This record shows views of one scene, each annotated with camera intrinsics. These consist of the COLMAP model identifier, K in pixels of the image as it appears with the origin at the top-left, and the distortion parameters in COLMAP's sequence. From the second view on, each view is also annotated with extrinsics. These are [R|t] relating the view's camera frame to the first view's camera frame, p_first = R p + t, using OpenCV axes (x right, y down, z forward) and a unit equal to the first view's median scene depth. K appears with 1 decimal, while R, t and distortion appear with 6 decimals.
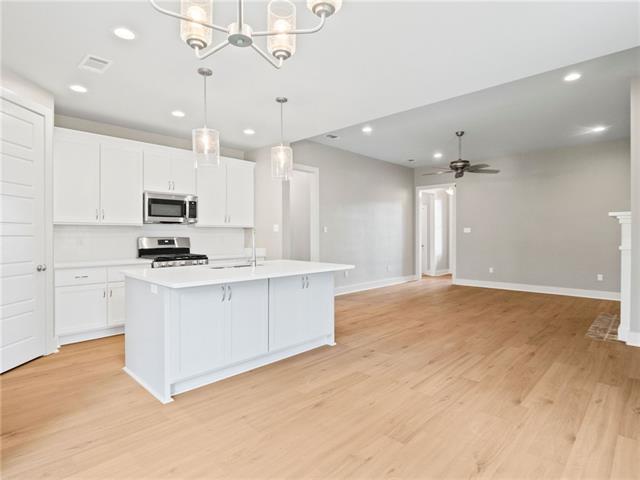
lens RADIAL K [[343.7, 0, 320.0], [0, 343.7, 240.0], [0, 0, 1]] dist [-0.001750, -0.001788]
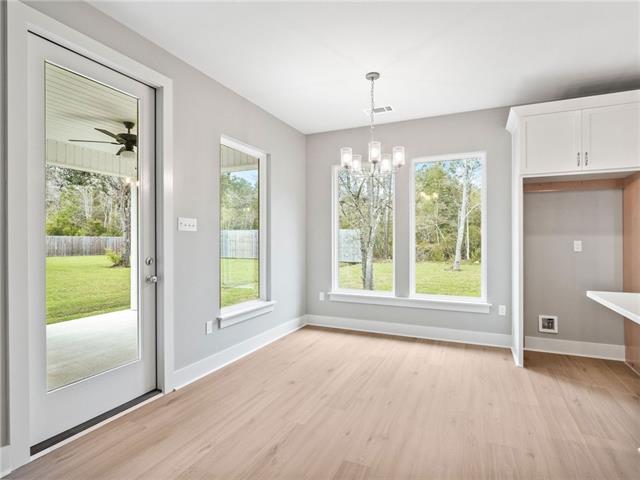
lens RADIAL K [[343.7, 0, 320.0], [0, 343.7, 240.0], [0, 0, 1]] dist [-0.001750, -0.001788]
pose [[-0.941197, 0.001376, -0.337856, 0.551417], [-0.005102, 0.999820, 0.018284, -0.018334], [0.337821, 0.018932, -0.941020, 1.630728]]
